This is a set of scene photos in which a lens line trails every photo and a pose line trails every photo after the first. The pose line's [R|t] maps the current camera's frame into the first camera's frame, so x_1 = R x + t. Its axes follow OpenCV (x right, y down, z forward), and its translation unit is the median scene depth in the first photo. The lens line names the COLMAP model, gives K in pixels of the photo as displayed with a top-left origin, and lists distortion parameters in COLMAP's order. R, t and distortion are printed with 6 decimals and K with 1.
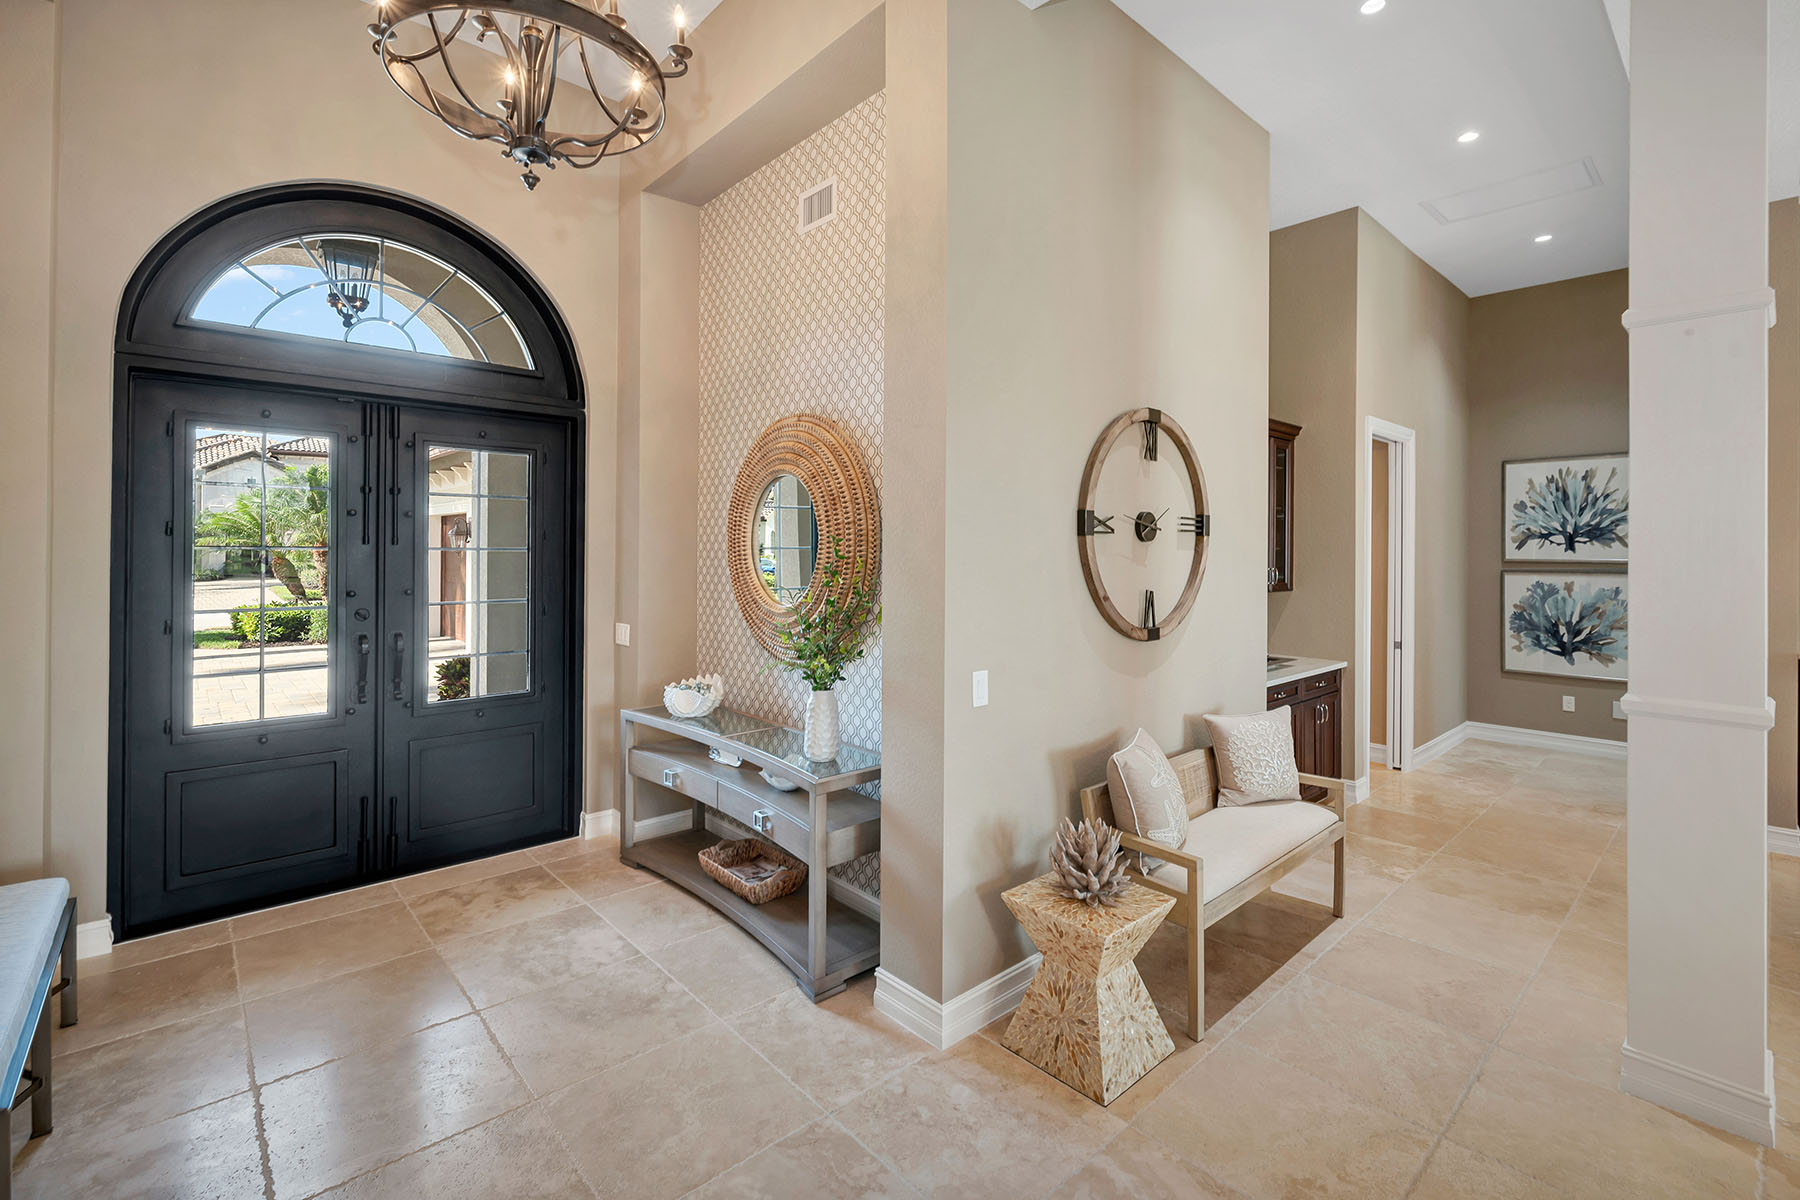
lens RADIAL K [[797.0, 0, 910.1], [0, 797.0, 553.0], [0, 0, 1]] dist [-0.009278, -0.000629]
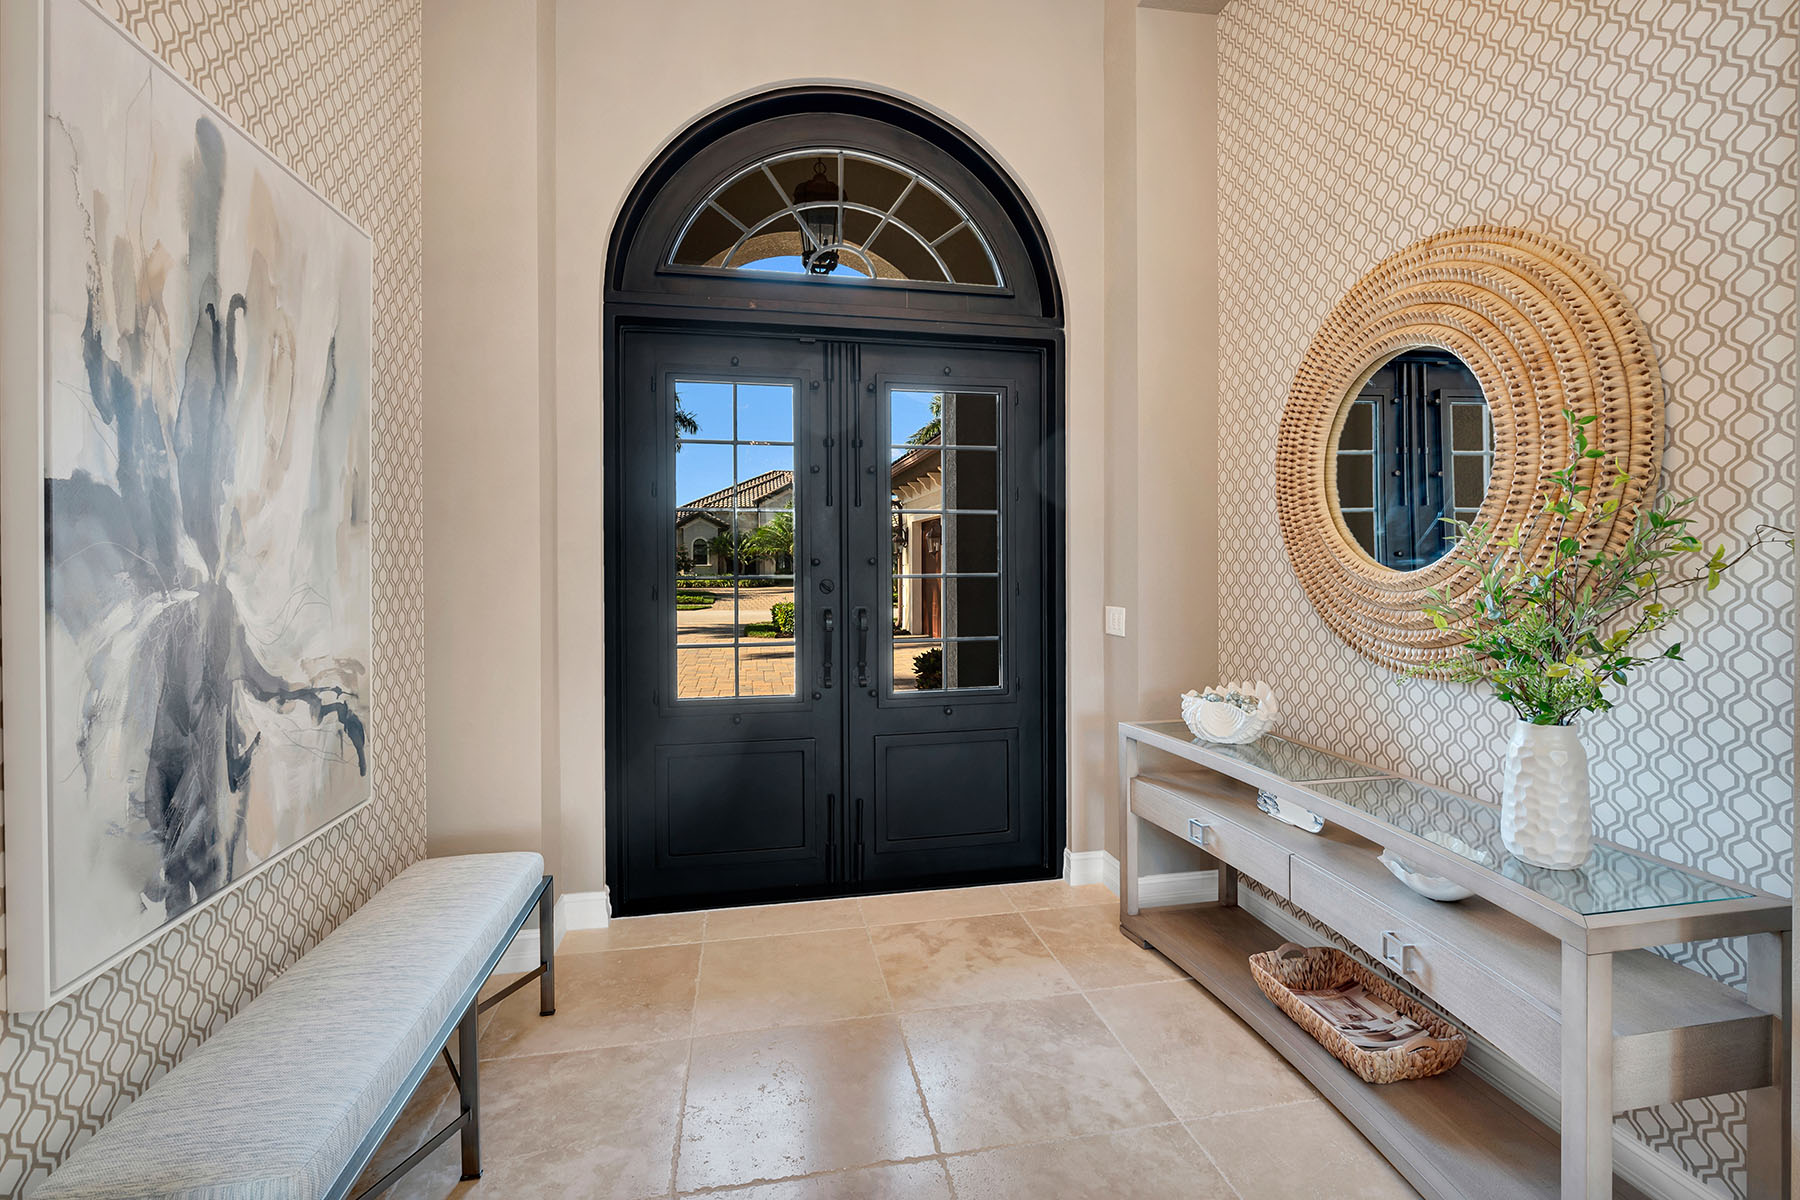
lens RADIAL K [[797.0, 0, 894.7], [0, 797.0, 568.2], [0, 0, 1]] dist [-0.009278, -0.000629]
pose [[0.841912, -0.009452, -0.539532, -0.157137], [0.011611, 0.999932, 0.000599, 0.059111], [0.539490, -0.006769, 0.841965, 0.306996]]
